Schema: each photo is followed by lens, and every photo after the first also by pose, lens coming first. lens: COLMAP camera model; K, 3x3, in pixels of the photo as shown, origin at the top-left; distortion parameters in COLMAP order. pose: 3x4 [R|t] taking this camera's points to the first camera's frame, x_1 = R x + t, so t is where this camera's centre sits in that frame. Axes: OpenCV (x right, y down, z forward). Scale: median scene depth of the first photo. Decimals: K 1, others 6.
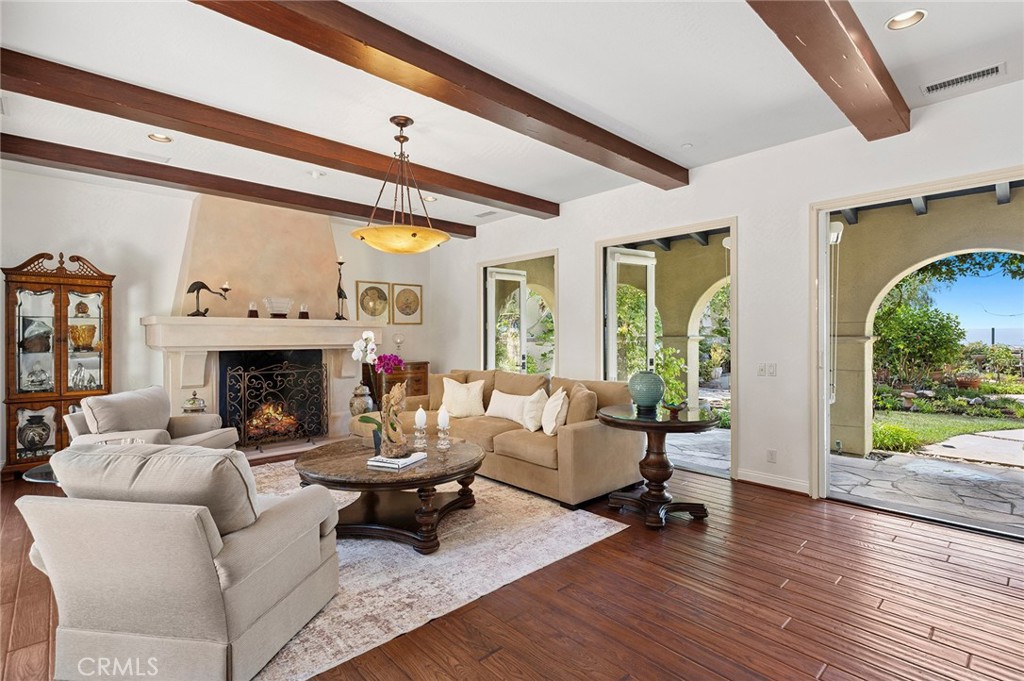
lens RADIAL K [[491.0, 0, 509.7], [0, 491.0, 339.3], [0, 0, 1]] dist [0.013032, 0.001266]
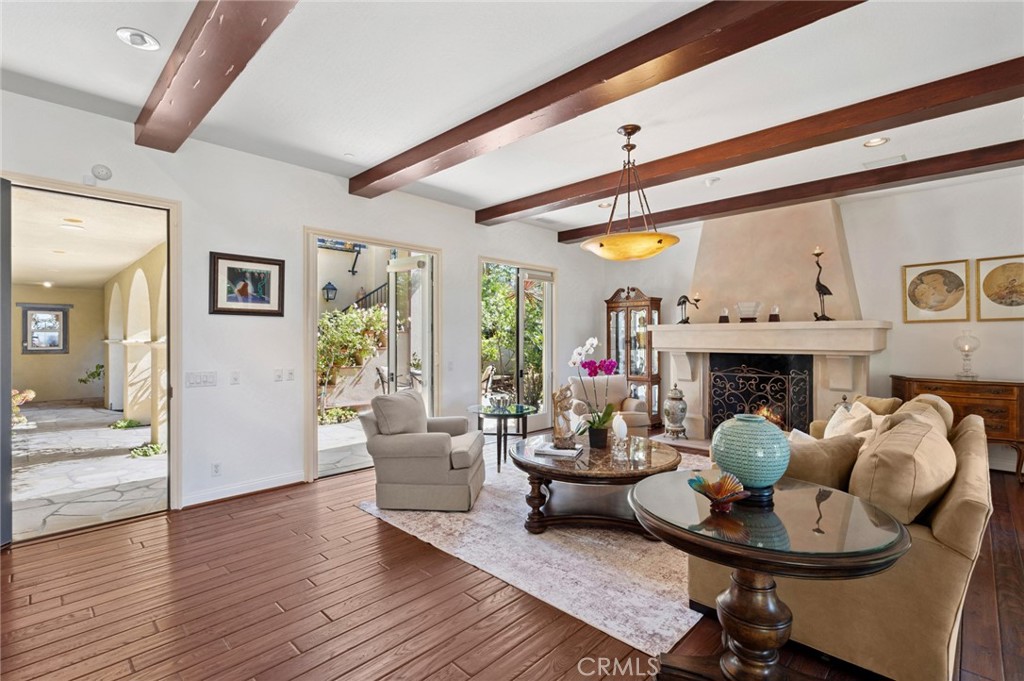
lens RADIAL K [[471.8, 0, 514.8], [0, 471.8, 335.1], [0, 0, 1]] dist [0.001401, -0.001037]
pose [[0.056246, -0.005135, -0.998404, 0.521619], [-0.005180, 0.999972, -0.005435, -0.009195], [0.998404, 0.005477, 0.056218, 0.503535]]
